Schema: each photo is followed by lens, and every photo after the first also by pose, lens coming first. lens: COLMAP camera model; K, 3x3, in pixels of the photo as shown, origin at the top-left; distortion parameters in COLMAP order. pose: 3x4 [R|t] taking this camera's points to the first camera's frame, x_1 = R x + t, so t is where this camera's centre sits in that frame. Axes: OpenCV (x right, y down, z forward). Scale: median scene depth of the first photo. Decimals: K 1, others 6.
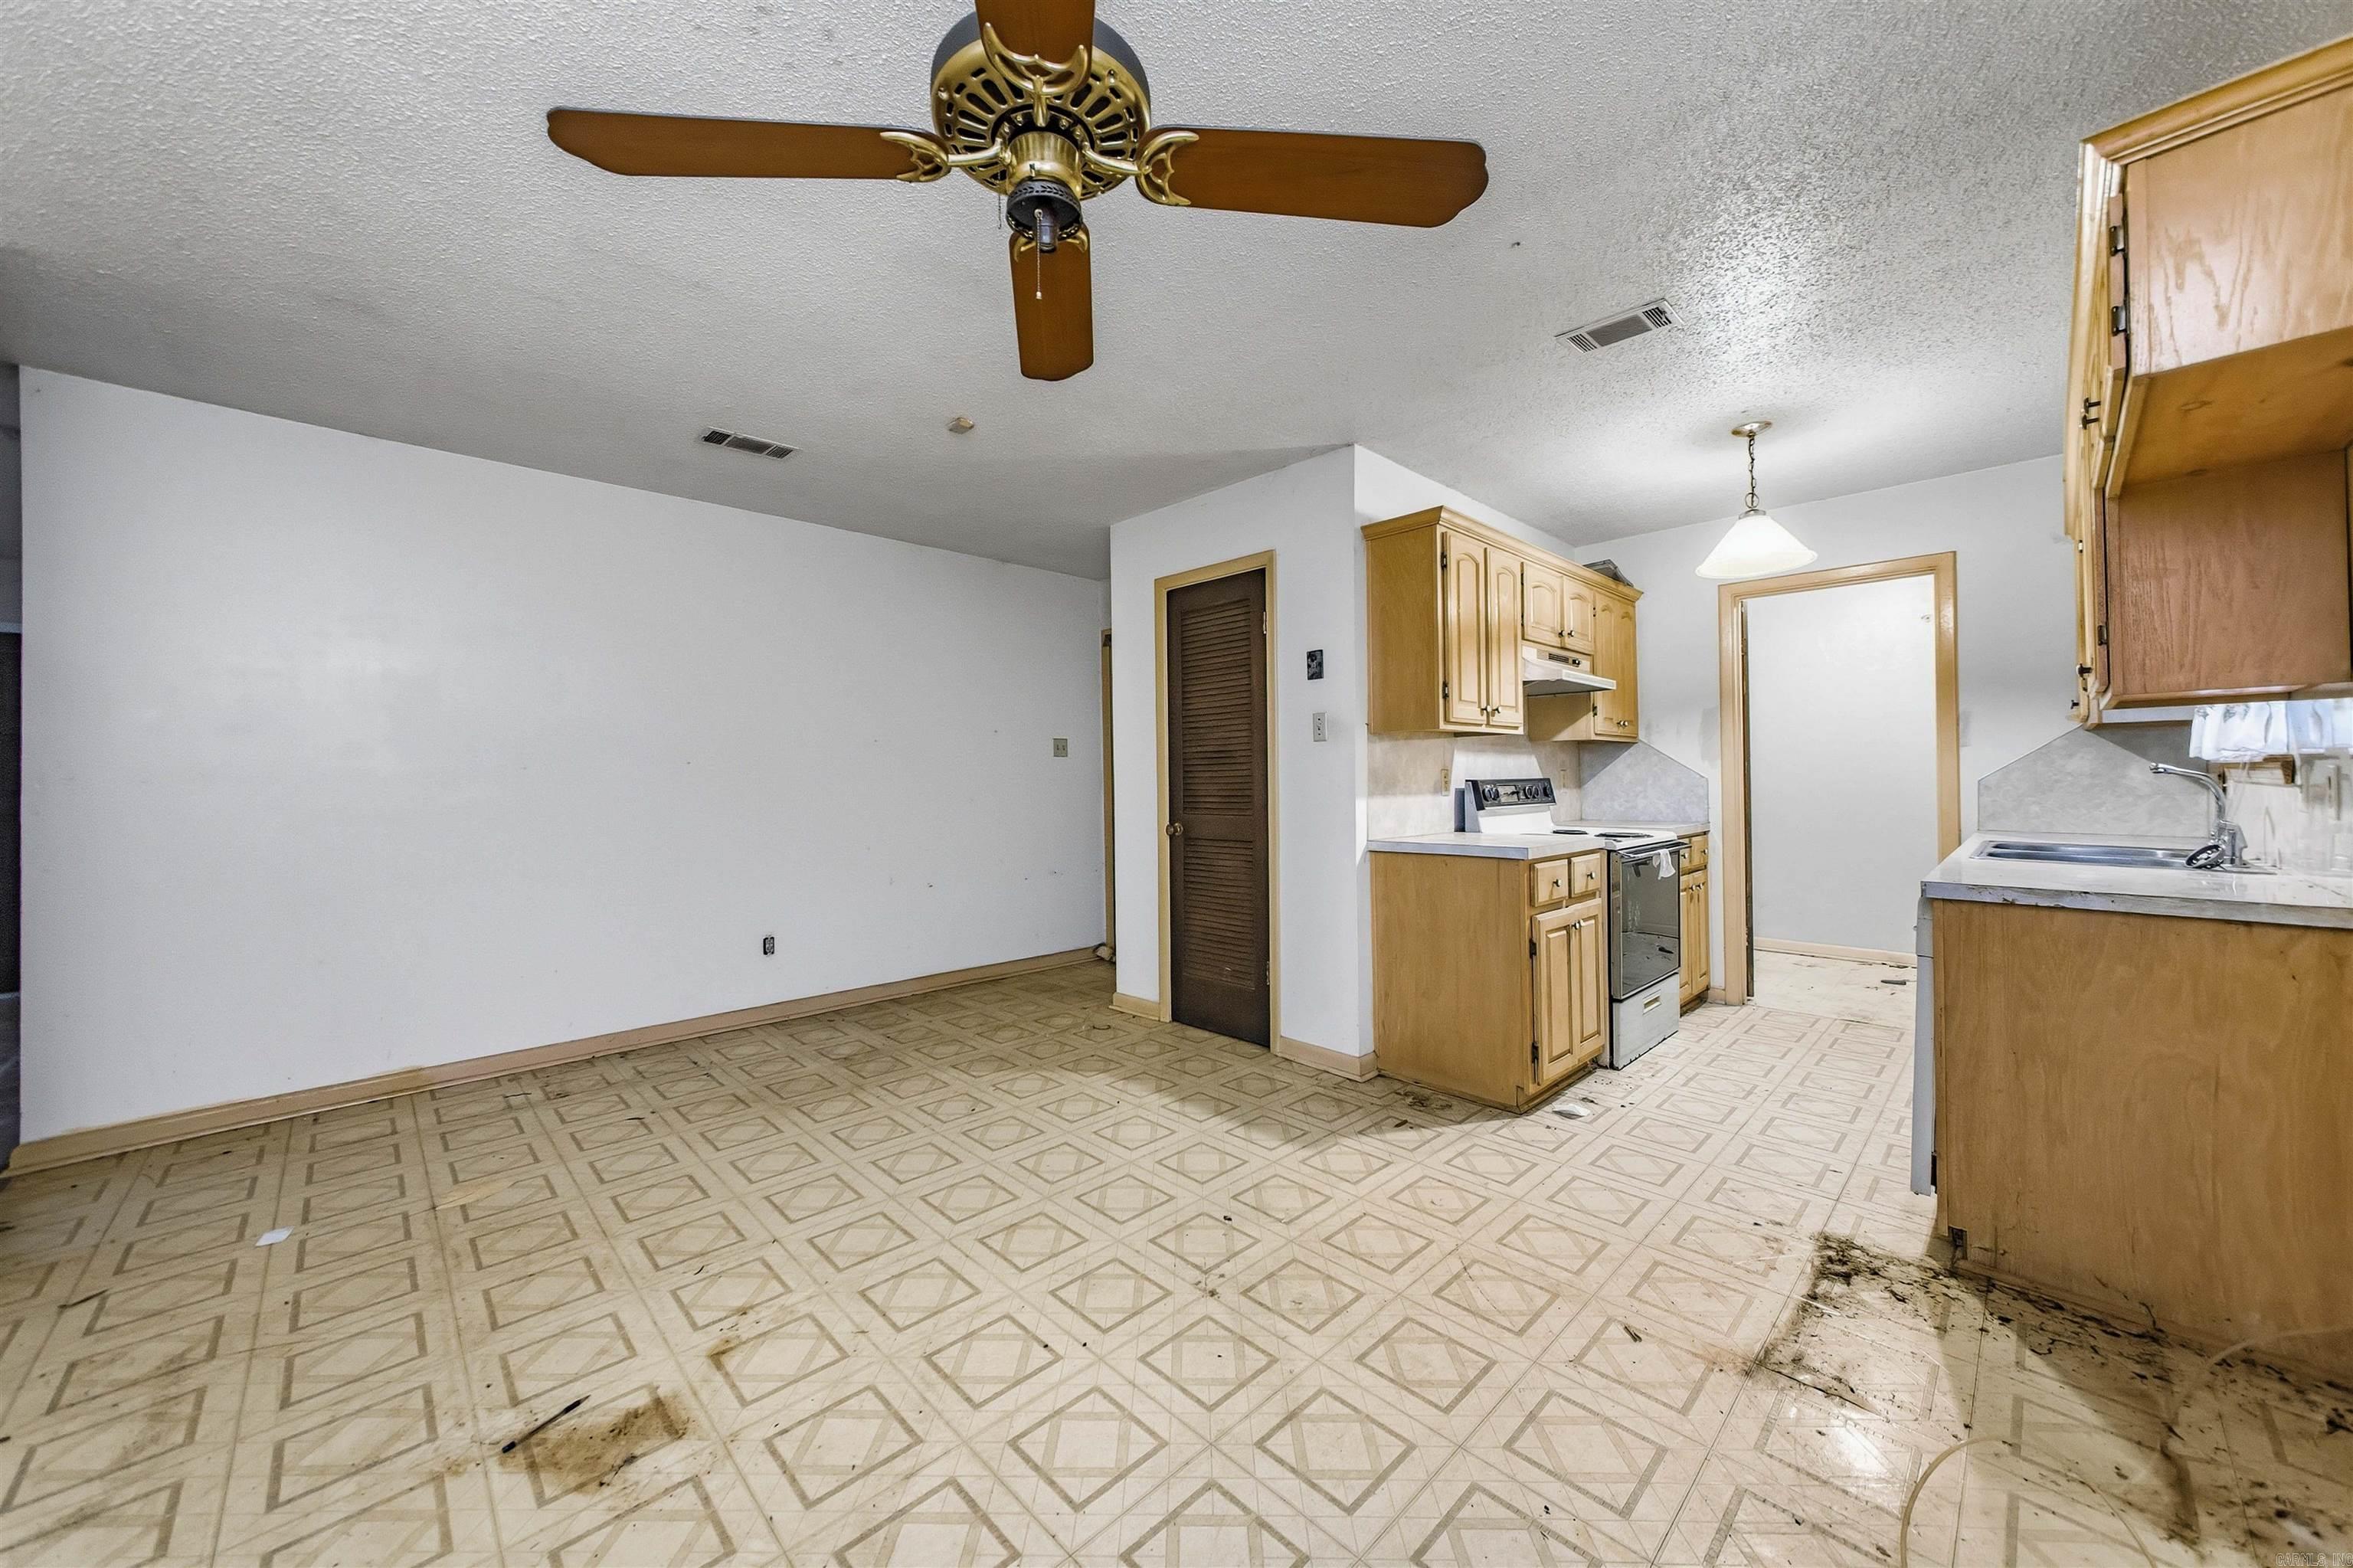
lens RADIAL K [[855.9, 0, 1176.5], [0, 855.9, 784.0], [0, 0, 1]] dist [-0.009743, 0.008091]
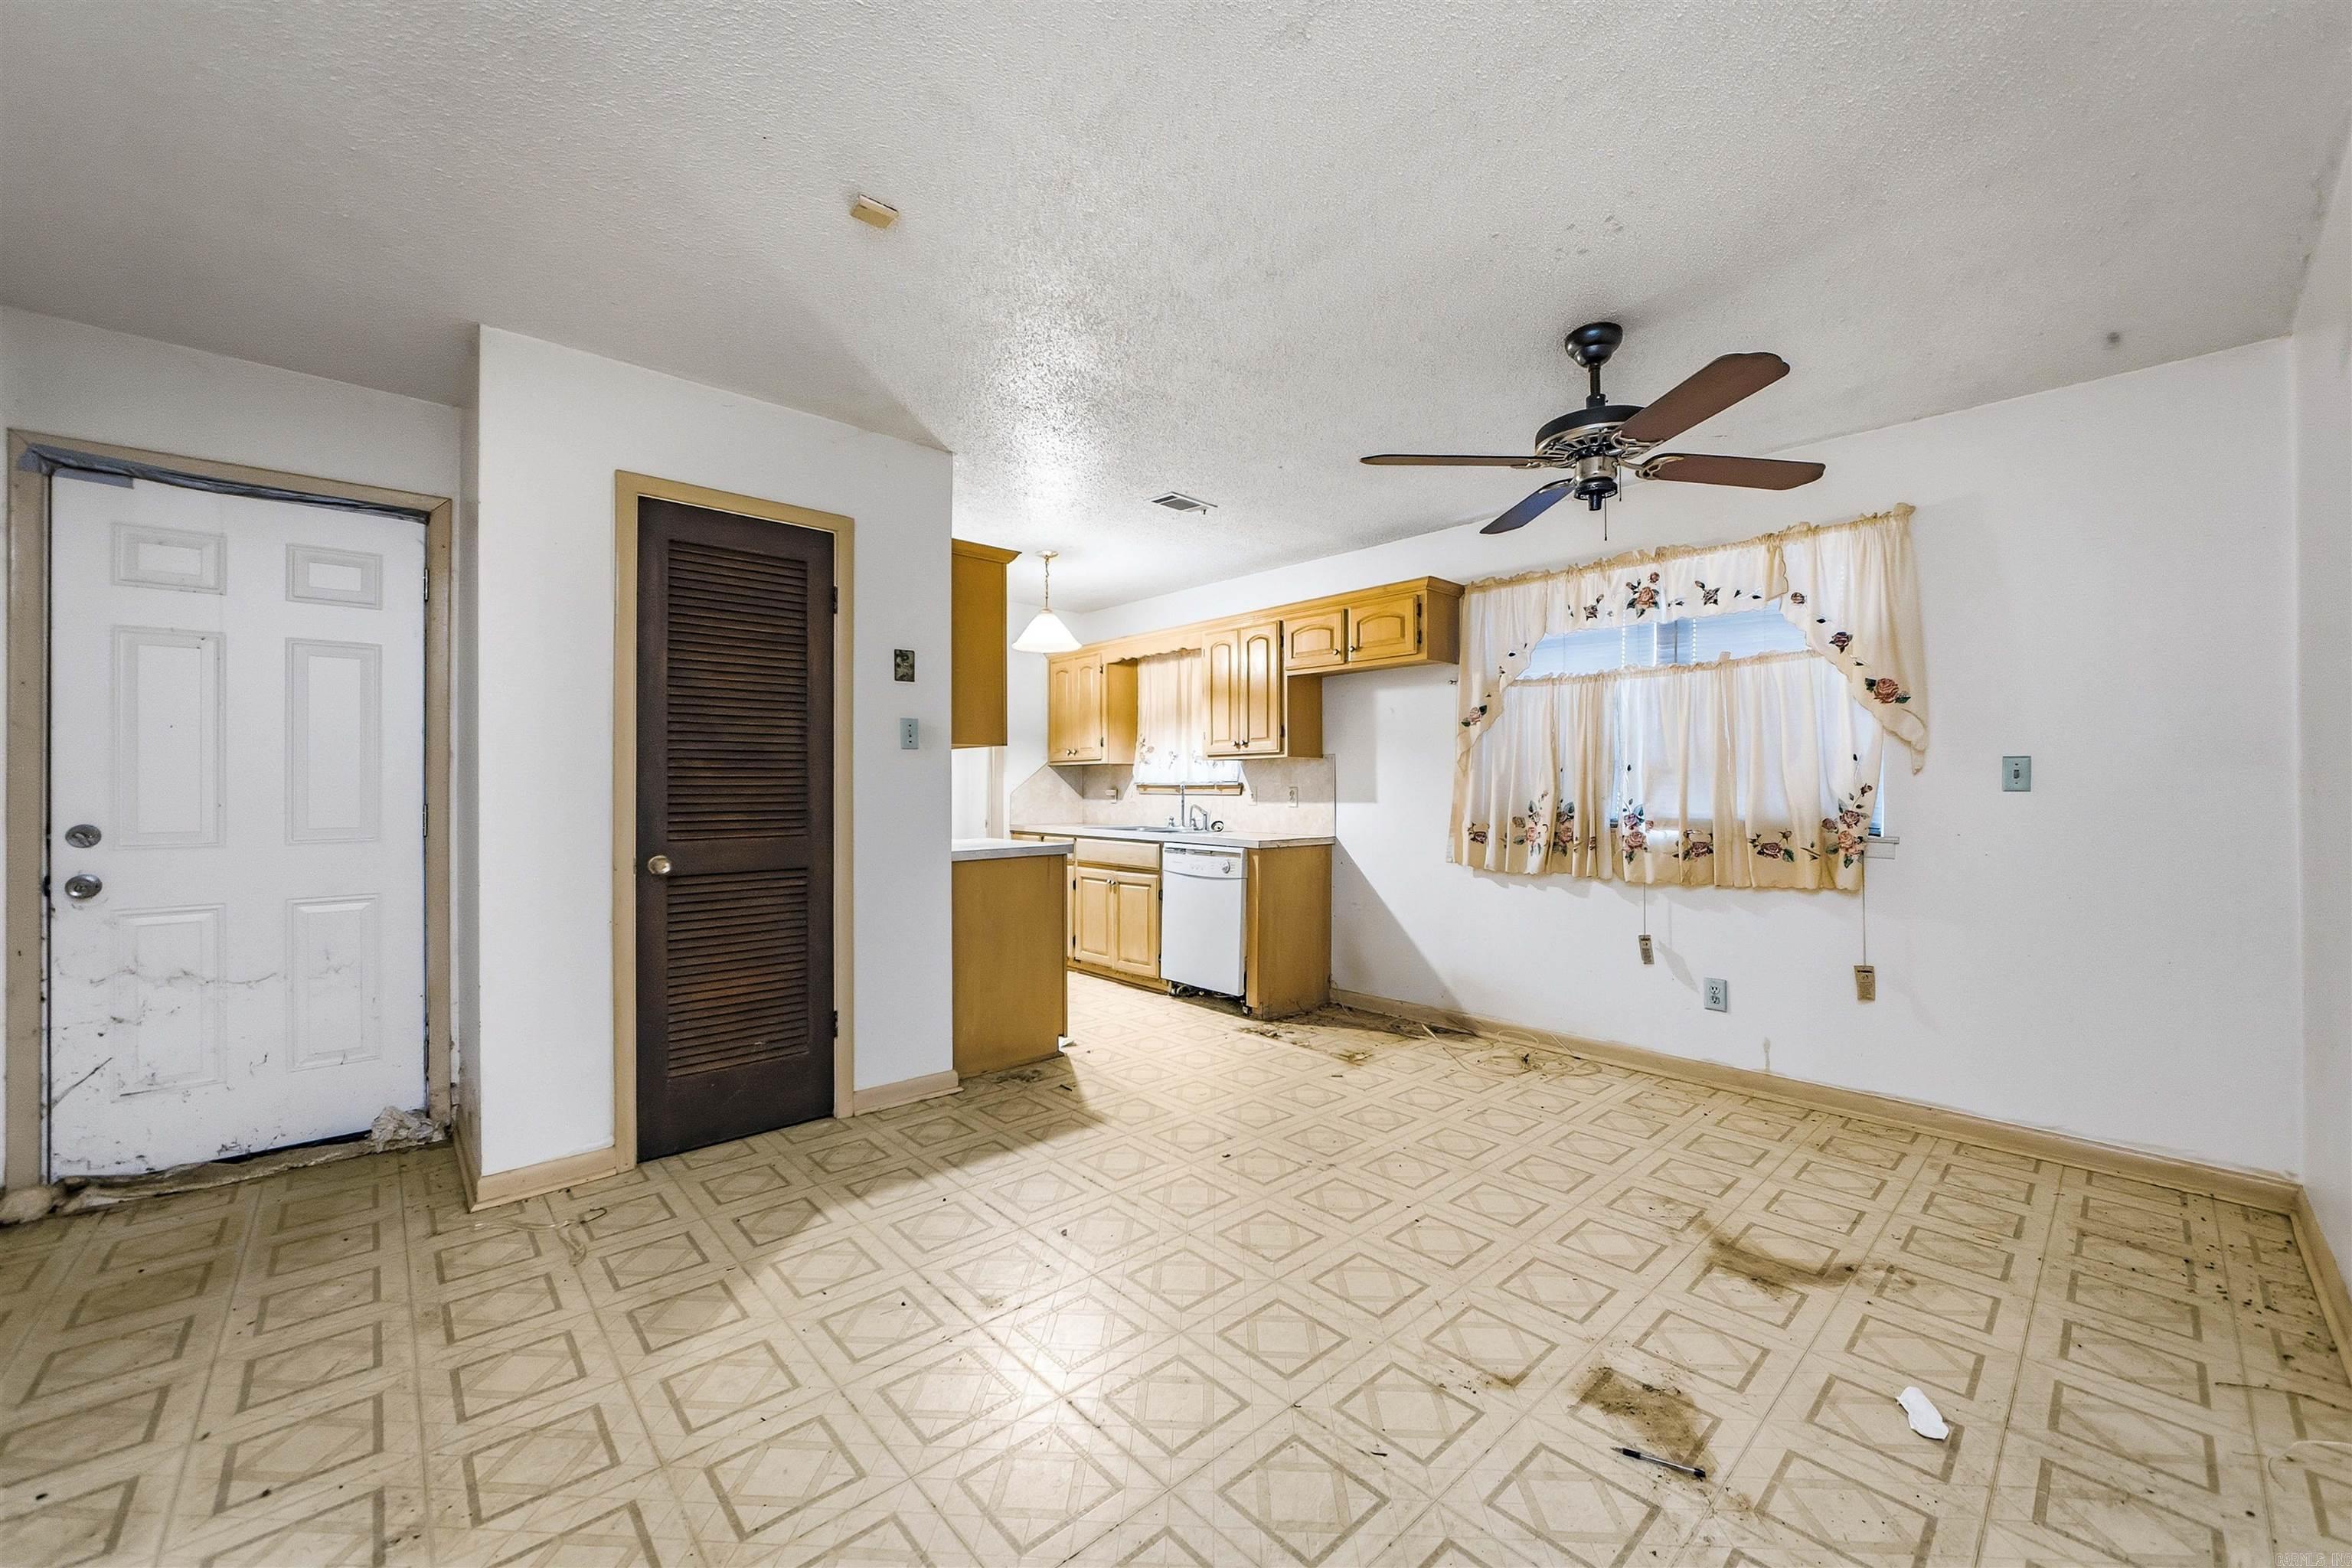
lens RADIAL K [[895.3, 0, 1176.0], [0, 895.3, 784.0], [0, 0, 1]] dist [-0.000733, -0.000475]
pose [[0.031447, 0.013192, 0.999418, -1.234432], [0.004351, 0.999902, -0.013335, 0.003957], [-0.999496, 0.004767, 0.031387, 1.055494]]
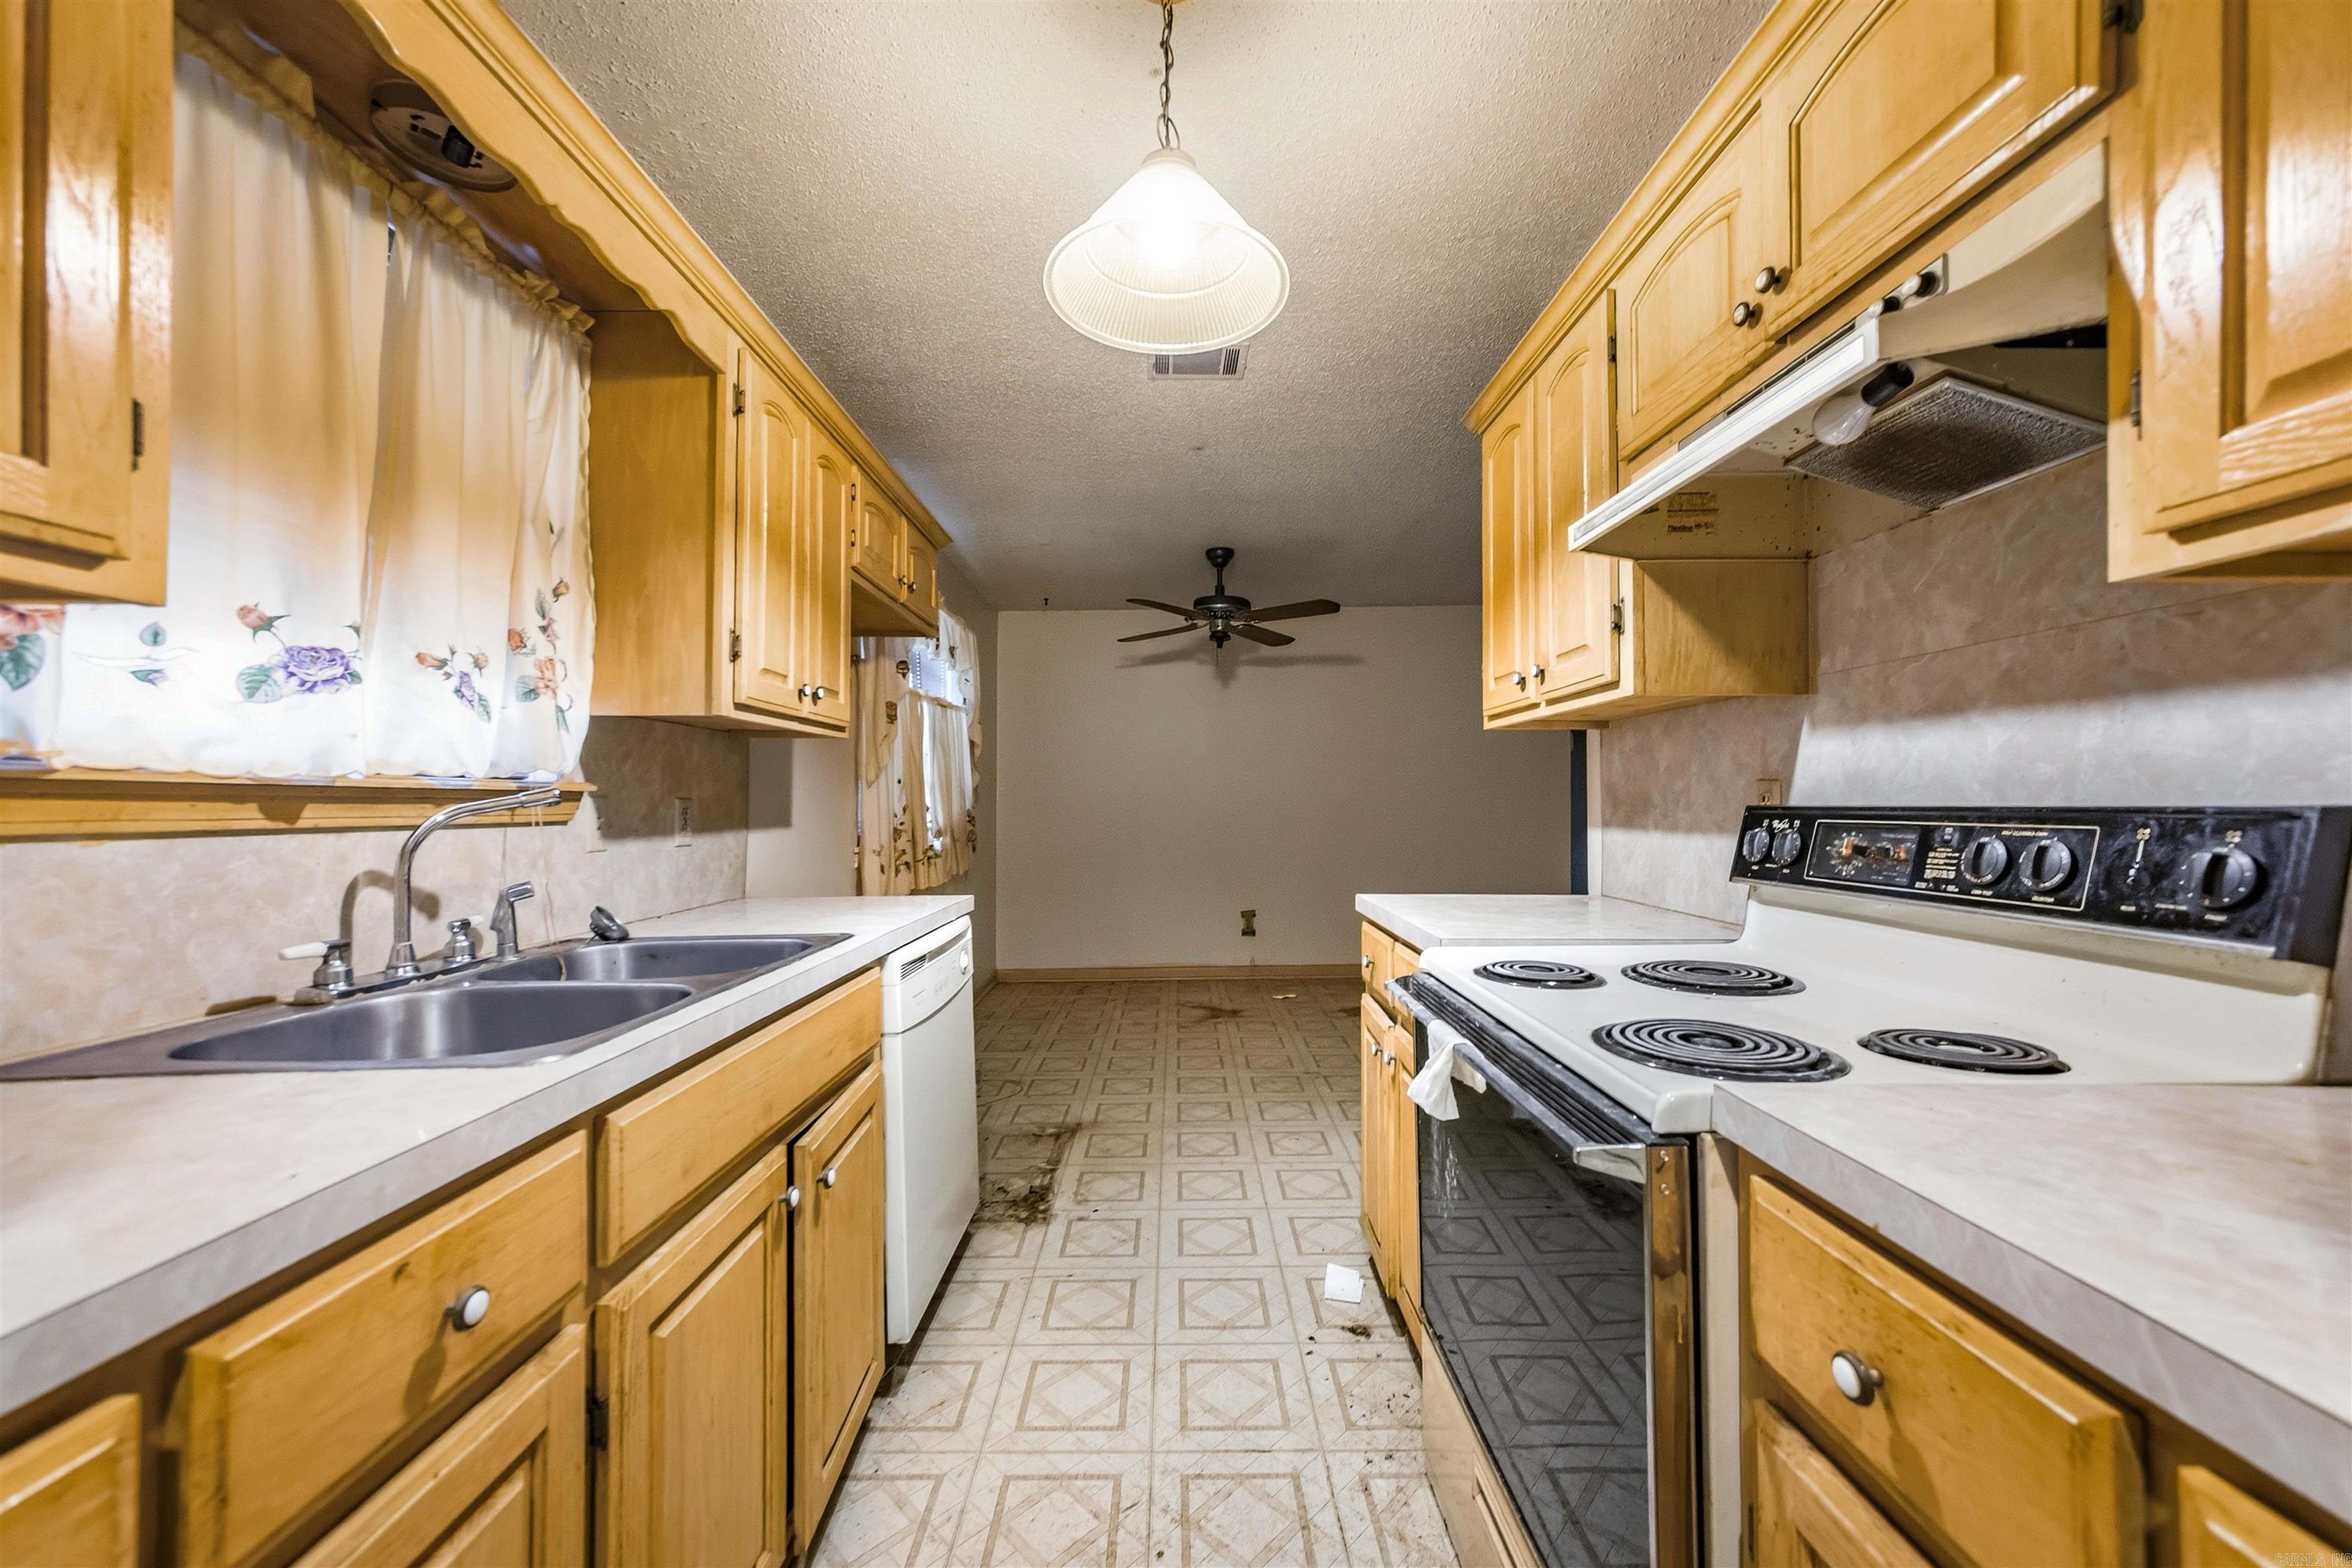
lens RADIAL K [[855.5, 0, 1176.0], [0, 855.5, 784.0], [0, 0, 1]] dist [-0.009743, 0.008091]
pose [[-0.694097, -0.003523, -0.719873, 1.412283], [0.006323, 0.999920, -0.010991, -0.019621], [0.719854, -0.012180, -0.694019, 1.858701]]
